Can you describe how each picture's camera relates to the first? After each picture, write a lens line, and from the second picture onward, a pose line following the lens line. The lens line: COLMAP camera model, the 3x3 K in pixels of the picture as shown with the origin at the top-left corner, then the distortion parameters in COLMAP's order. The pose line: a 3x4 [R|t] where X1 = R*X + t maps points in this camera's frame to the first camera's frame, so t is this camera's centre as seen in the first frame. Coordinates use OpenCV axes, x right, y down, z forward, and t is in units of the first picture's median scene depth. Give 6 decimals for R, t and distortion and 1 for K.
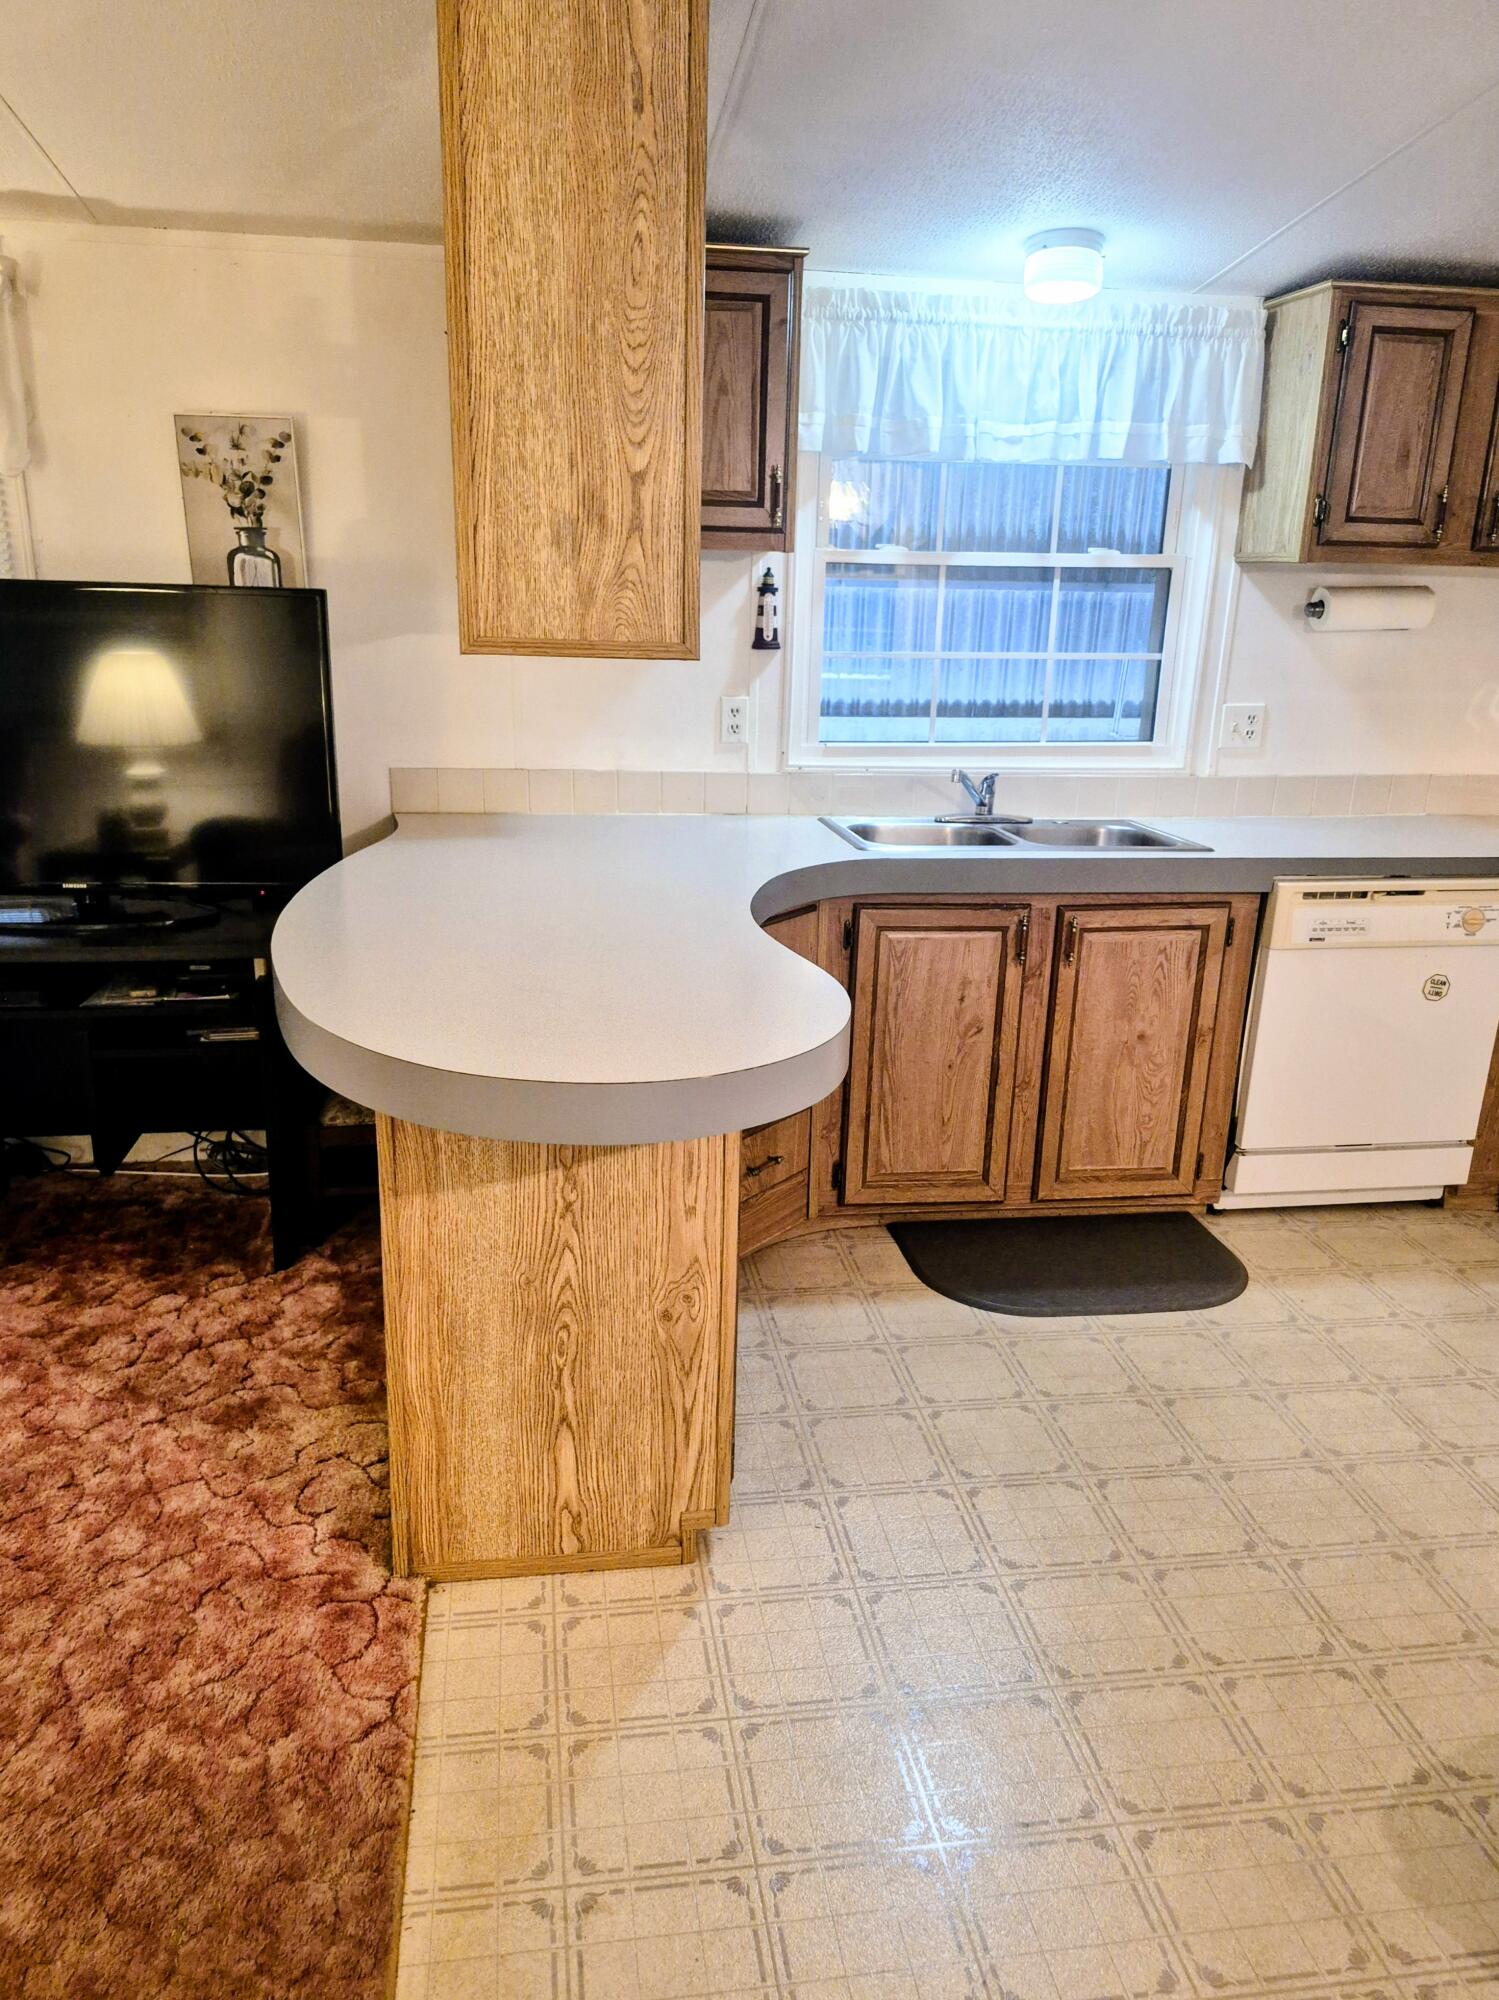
lens RADIAL K [[1425.0, 0, 744.1], [0, 1425.0, 999.5], [0, 0, 1]] dist [0.090205, -0.112179]
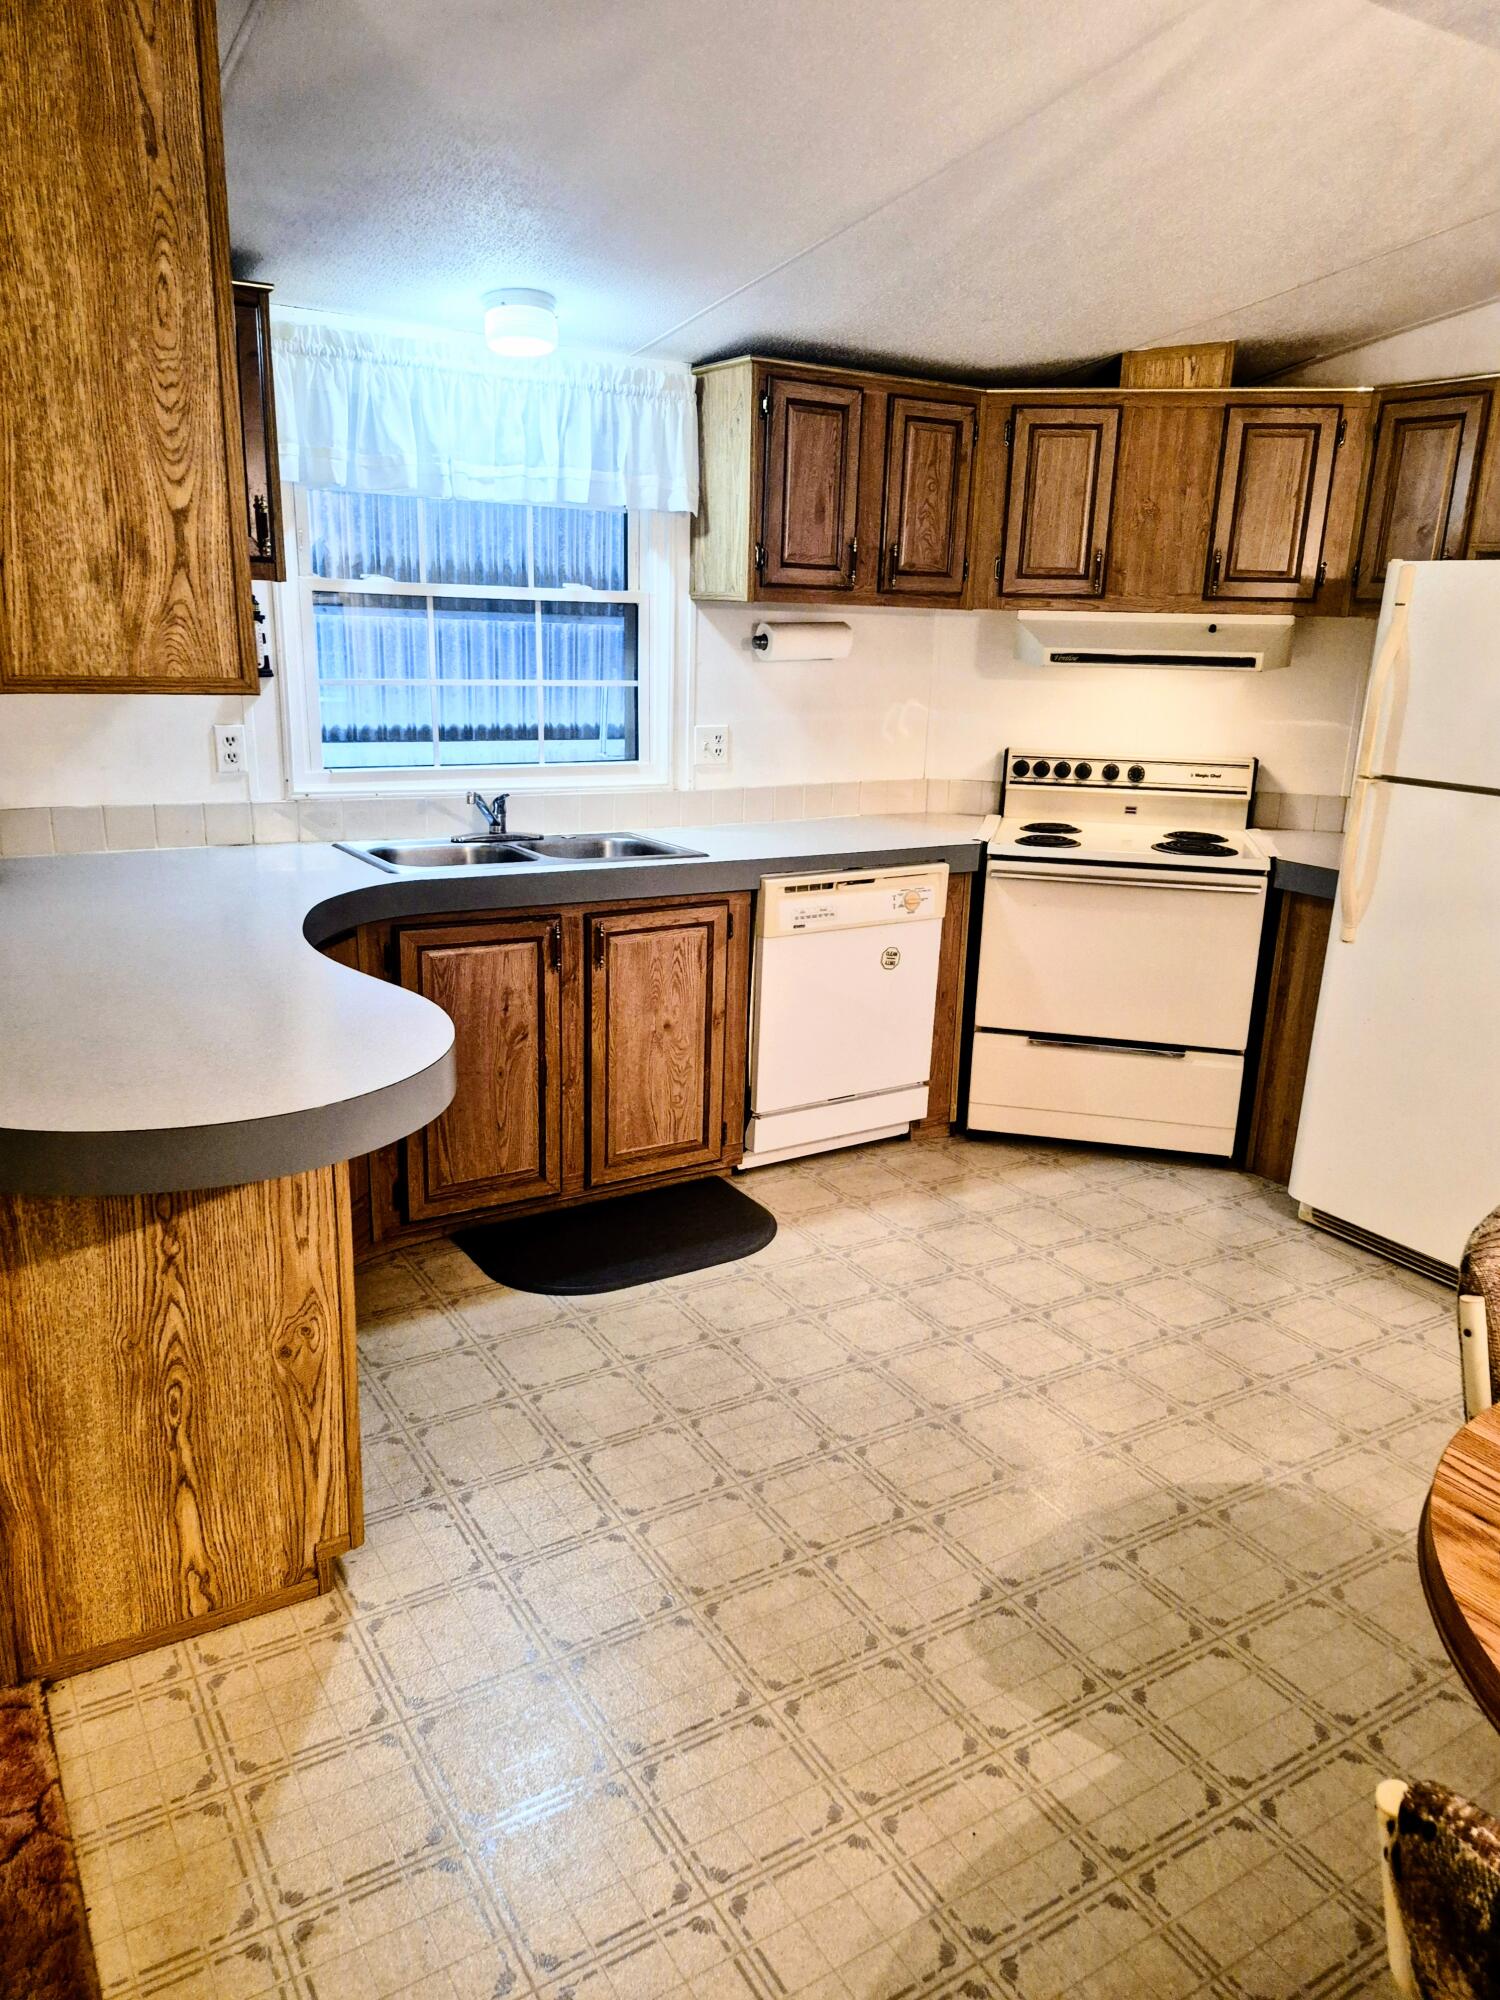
lens RADIAL K [[1393.0, 0, 762.0], [0, 1393.0, 1003.2], [0, 0, 1]] dist [0.133954, -0.195593]
pose [[0.917709, -0.103316, 0.383584, -0.073117], [0.105473, 0.994302, 0.015467, -0.000415], [-0.382996, 0.026264, 0.923376, -0.031925]]
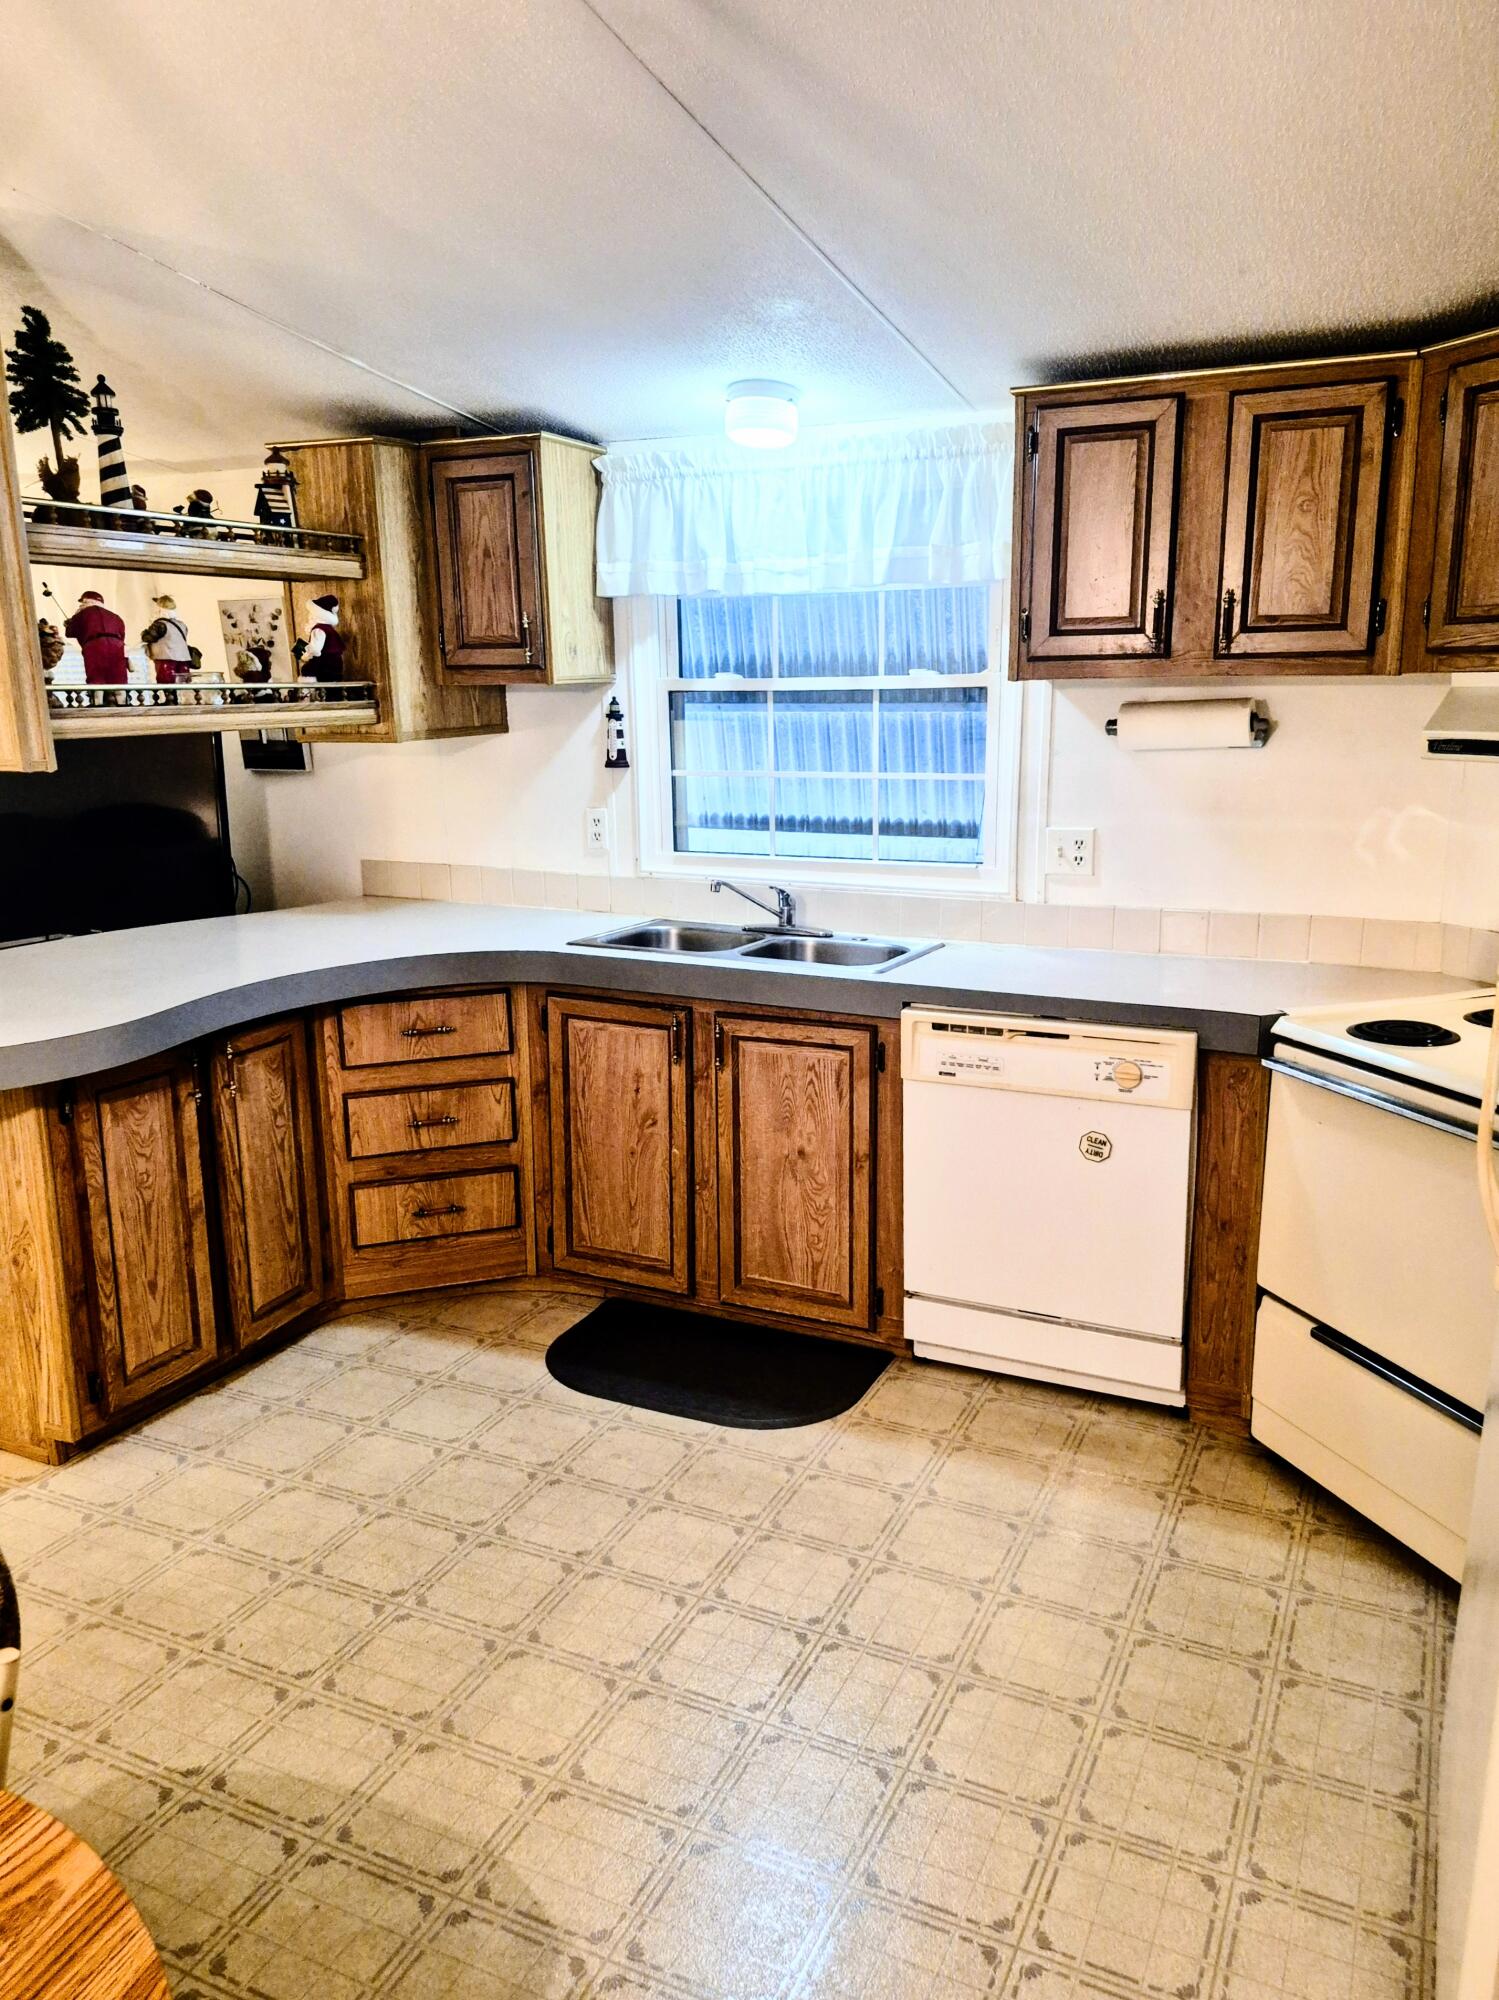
lens RADIAL K [[1451.4, 0, 753.6], [0, 1451.4, 1008.3], [0, 0, 1]] dist [0.135091, -0.189576]
pose [[0.829994, 0.090386, -0.550400, 0.842463], [-0.132633, 0.990461, -0.037356, -0.033057], [0.541773, 0.104007, 0.834065, 0.138411]]
